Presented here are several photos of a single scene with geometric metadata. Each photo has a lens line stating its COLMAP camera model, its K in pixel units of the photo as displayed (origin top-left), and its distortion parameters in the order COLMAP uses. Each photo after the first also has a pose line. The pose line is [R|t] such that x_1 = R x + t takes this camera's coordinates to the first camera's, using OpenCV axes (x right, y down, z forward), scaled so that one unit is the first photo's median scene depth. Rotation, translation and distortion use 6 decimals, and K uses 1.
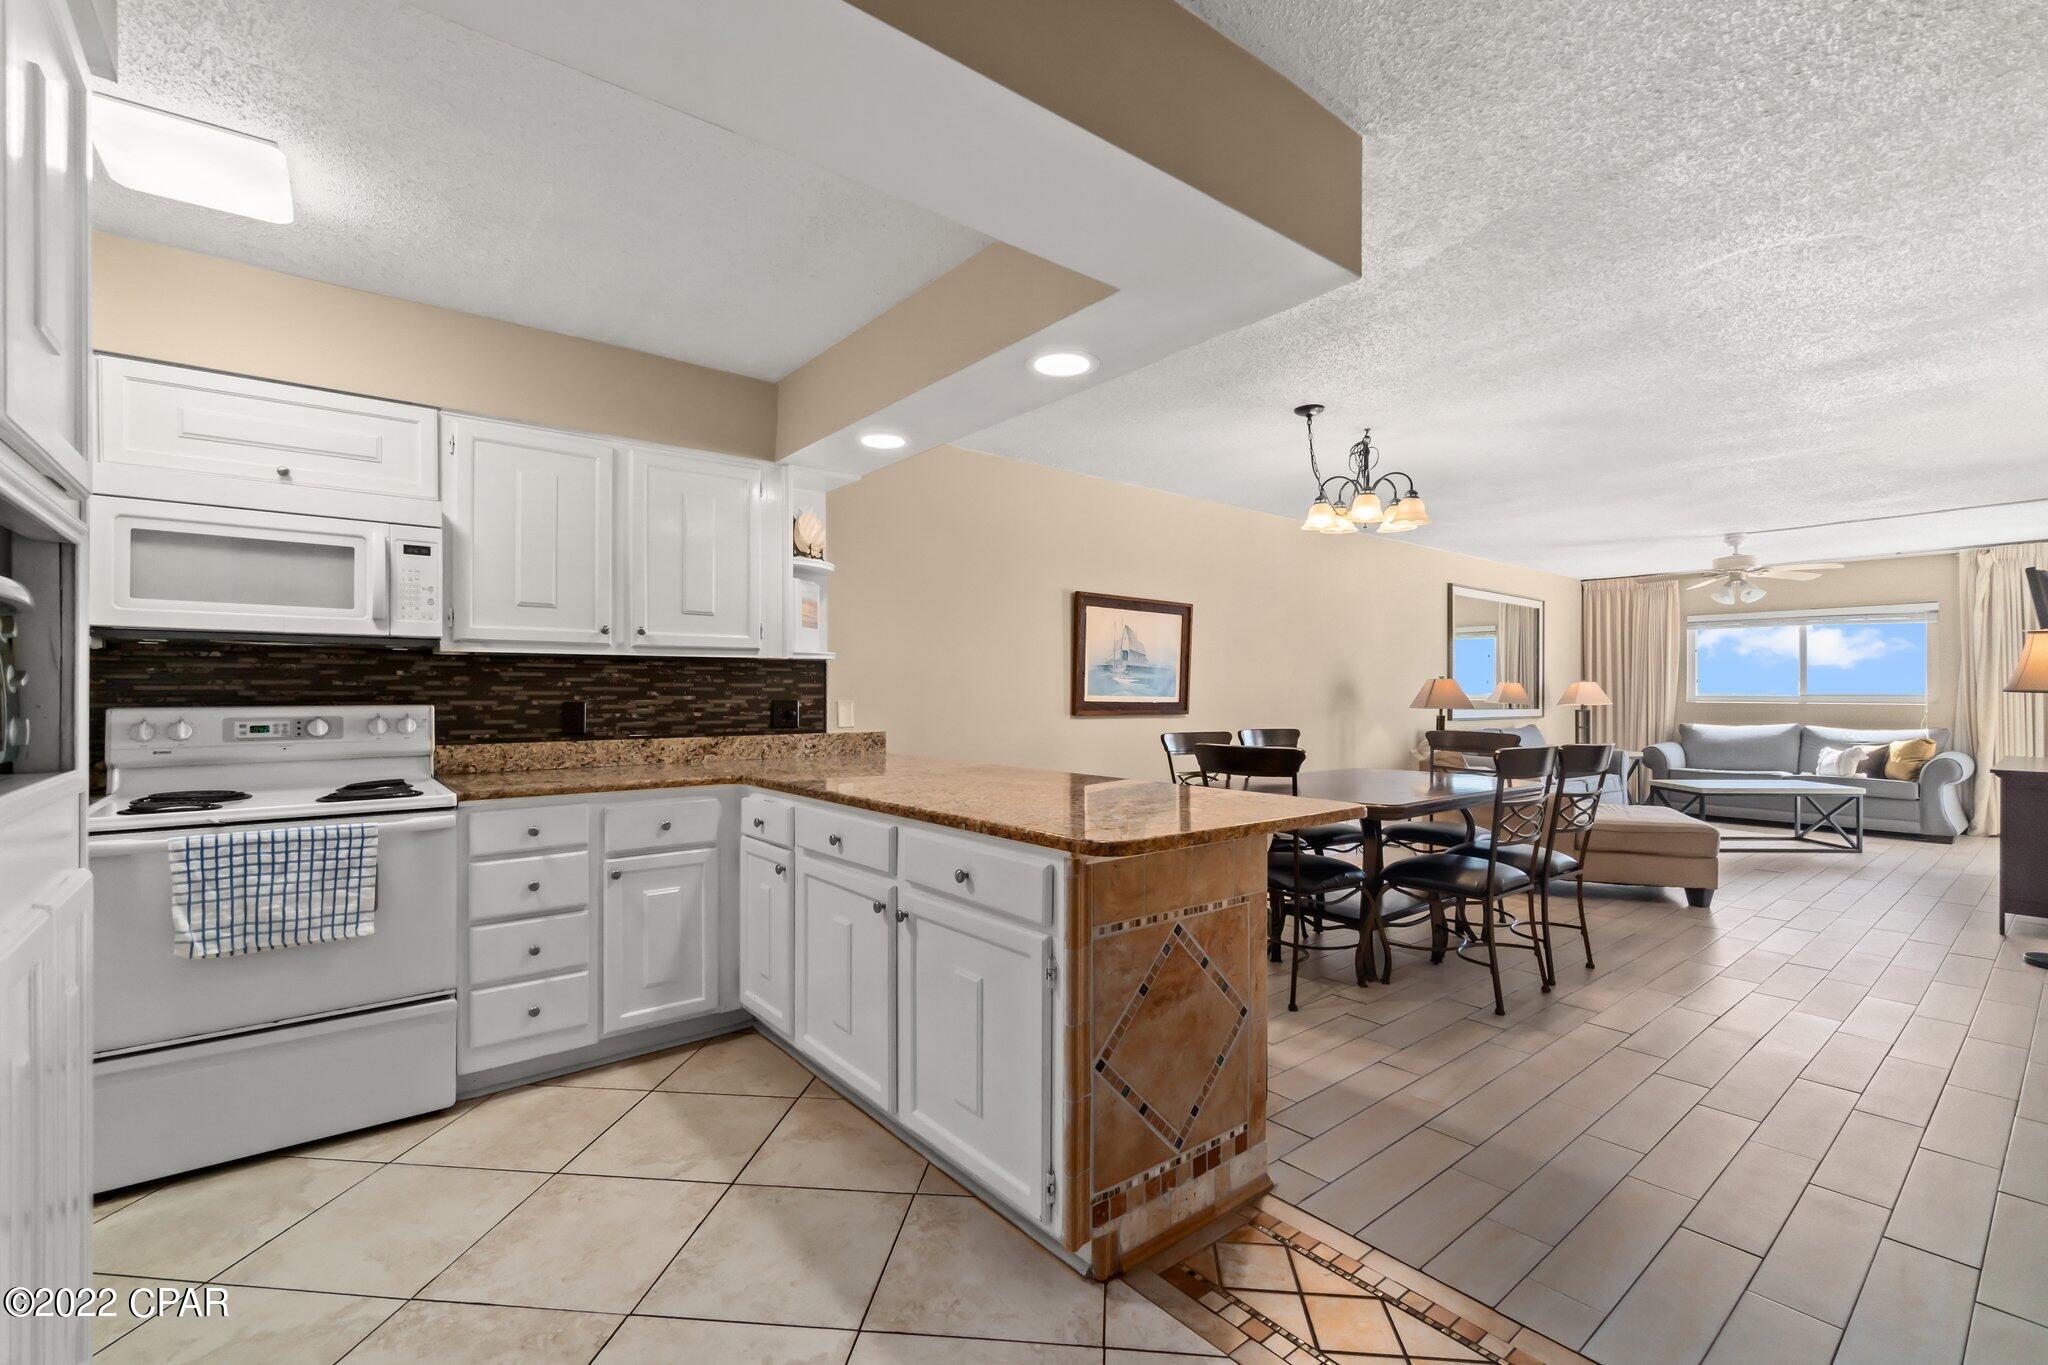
lens RADIAL K [[890.3, 0, 1024.5], [0, 890.3, 685.0], [0, 0, 1]] dist [-0.001292, -0.000088]
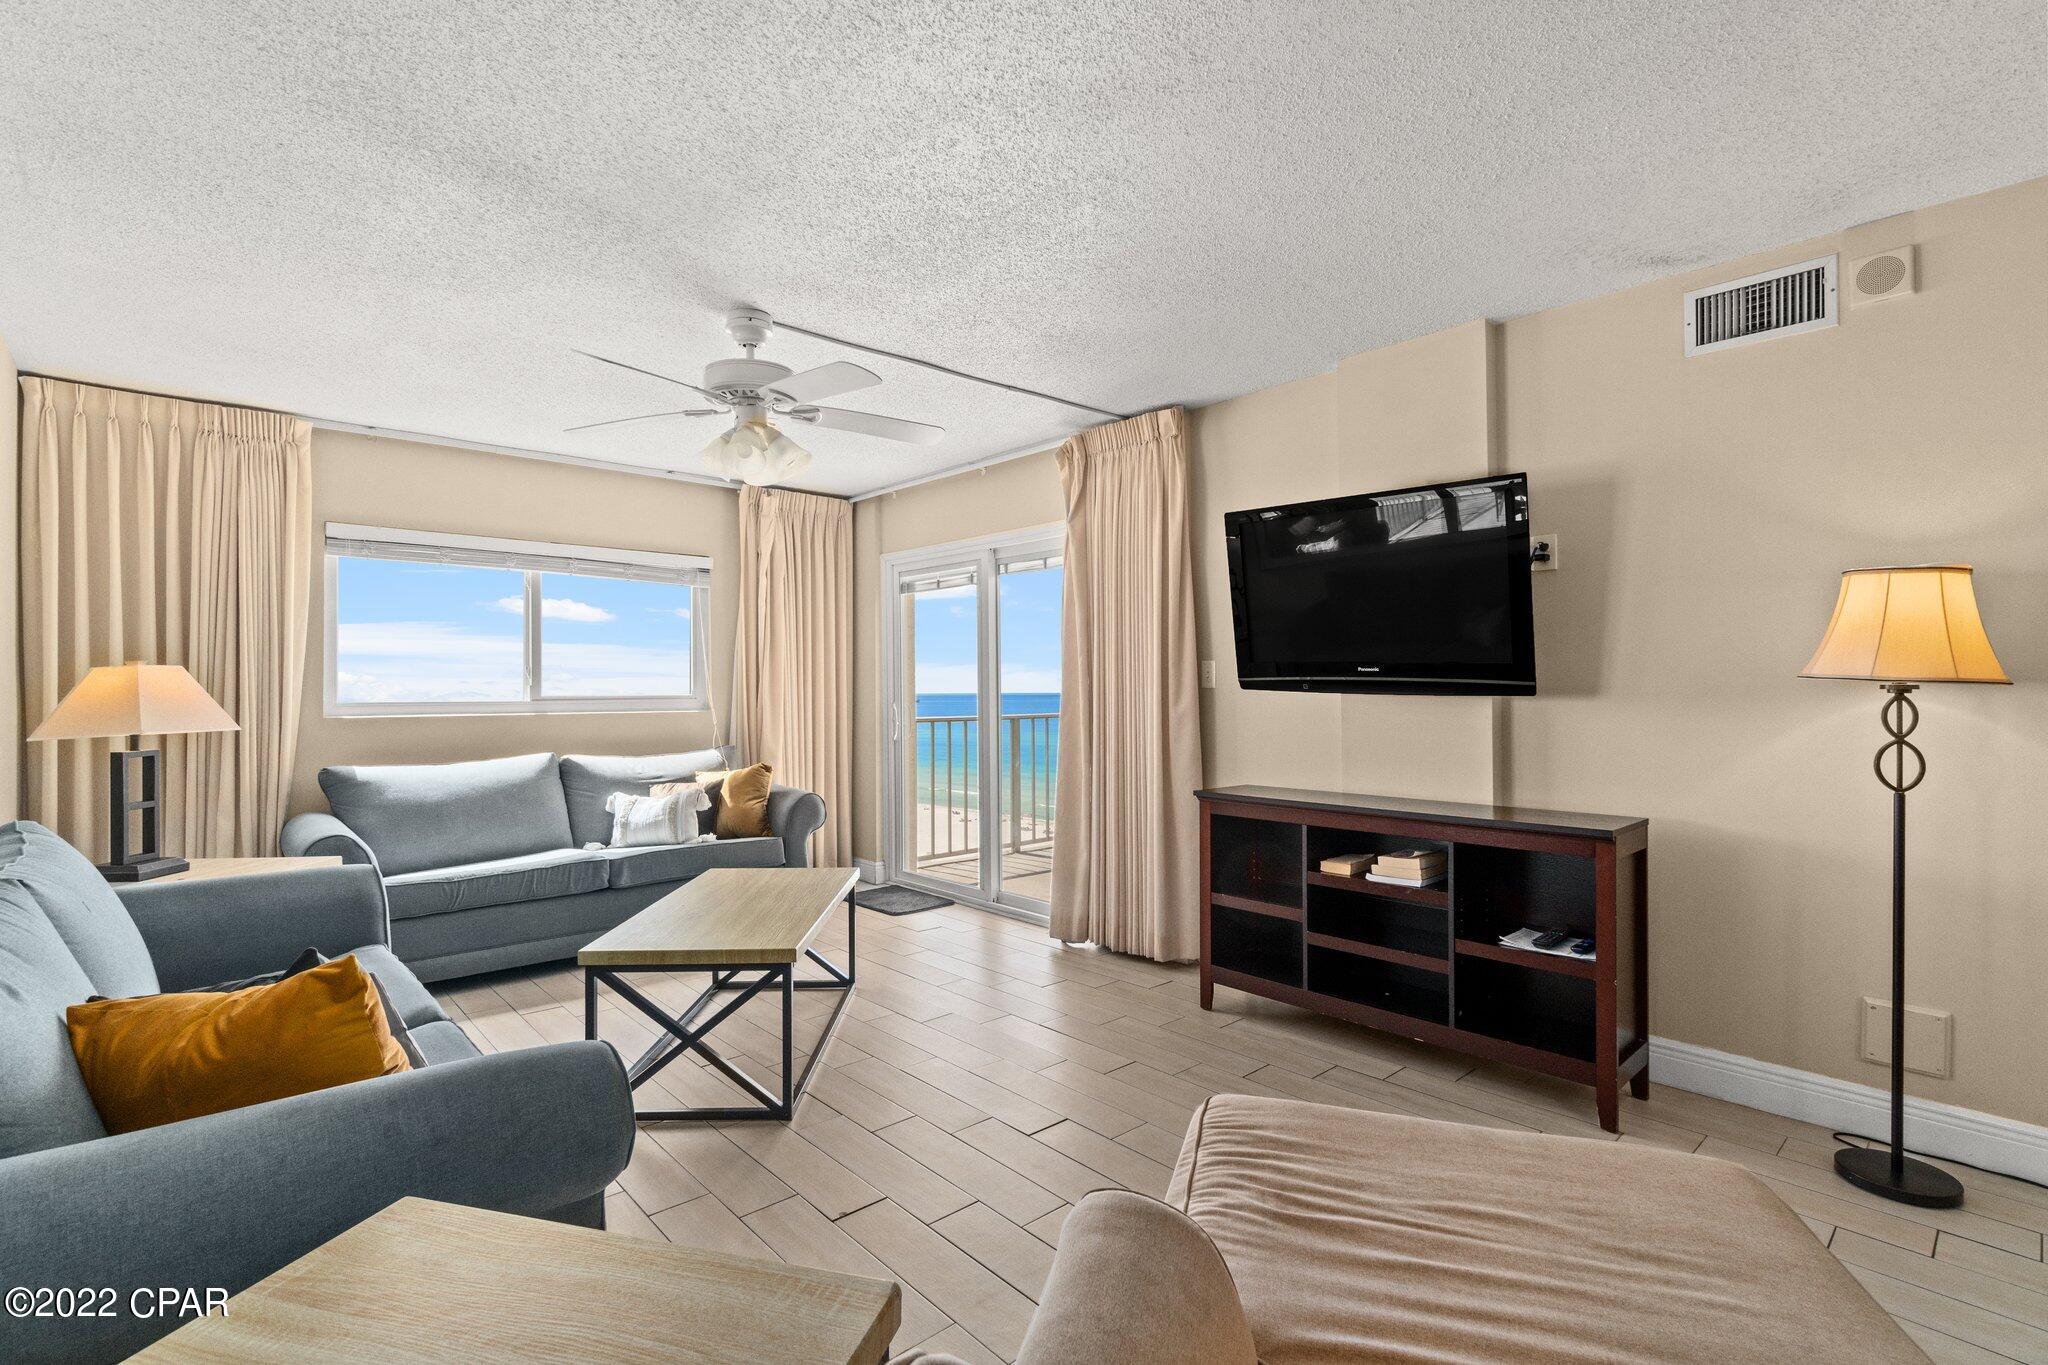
lens RADIAL K [[947.3, 0, 1023.7], [0, 947.3, 687.7], [0, 0, 1]] dist [-0.000262, -0.000043]
pose [[-0.031640, 0.005043, 0.999487, 0.274874], [0.005216, 0.999974, -0.004881, 0.008639], [-0.999486, 0.005059, -0.031665, 0.702572]]
